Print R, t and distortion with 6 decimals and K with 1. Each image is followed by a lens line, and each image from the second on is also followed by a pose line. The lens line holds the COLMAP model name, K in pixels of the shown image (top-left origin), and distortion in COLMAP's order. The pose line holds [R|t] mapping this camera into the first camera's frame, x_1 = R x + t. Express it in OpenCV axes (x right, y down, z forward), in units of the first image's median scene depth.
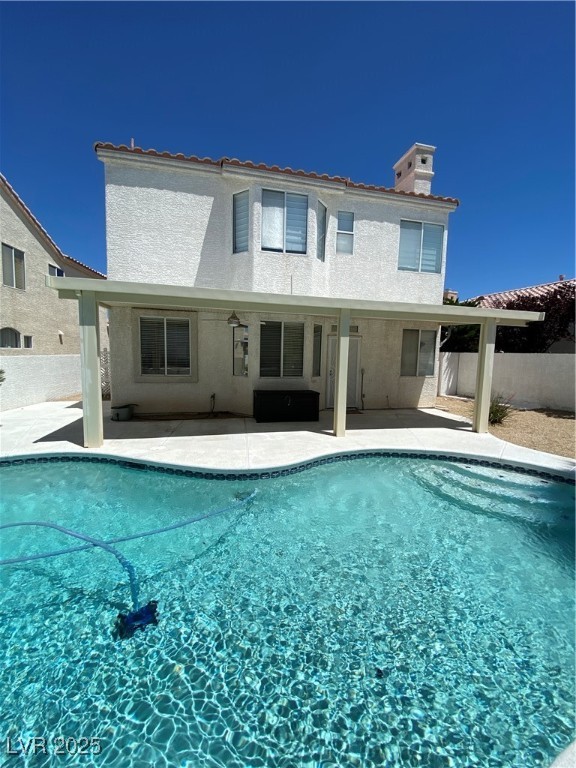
lens RADIAL K [[309.5, 0, 288.0], [0, 309.5, 384.0], [0, 0, 1]] dist [0.024126, -0.022410]
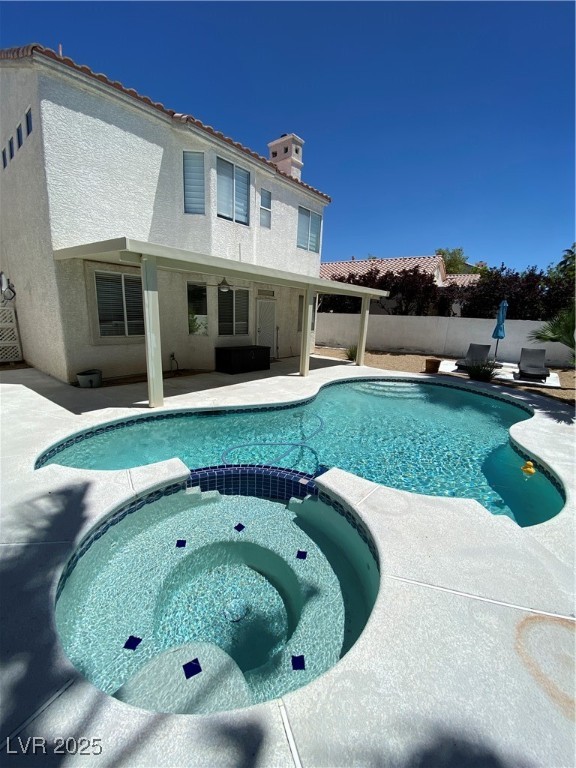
lens RADIAL K [[311.0, 0, 287.2], [0, 311.0, 384.4], [0, 0, 1]] dist [0.027165, -0.022768]
pose [[0.807850, -0.122526, 0.576512, -0.577154], [0.035493, 0.986491, 0.159924, -0.019485], [-0.588319, -0.108733, 0.801285, -0.081345]]
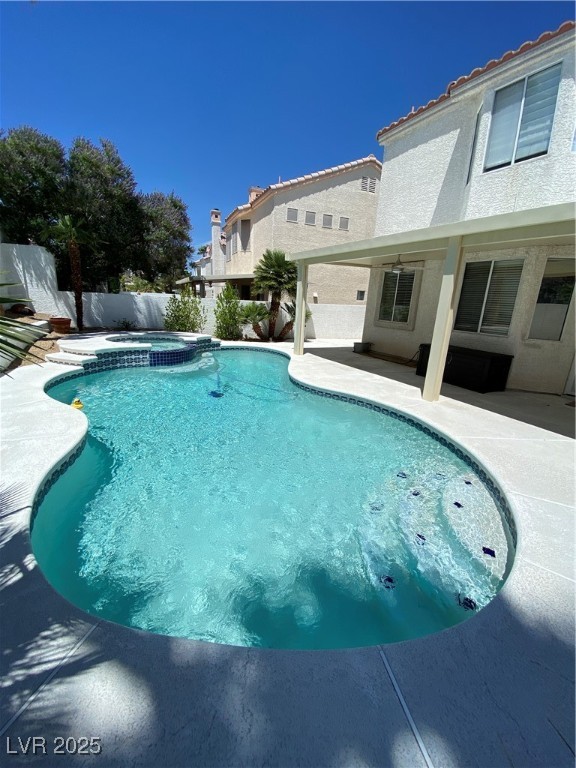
lens RADIAL K [[309.5, 0, 288.0], [0, 309.5, 384.0], [0, 0, 1]] dist [0.024126, -0.022410]
pose [[0.261797, 0.251319, -0.931827, 0.665592], [-0.136265, 0.965454, 0.222105, -0.007679], [0.955455, 0.068829, 0.286999, 0.308095]]
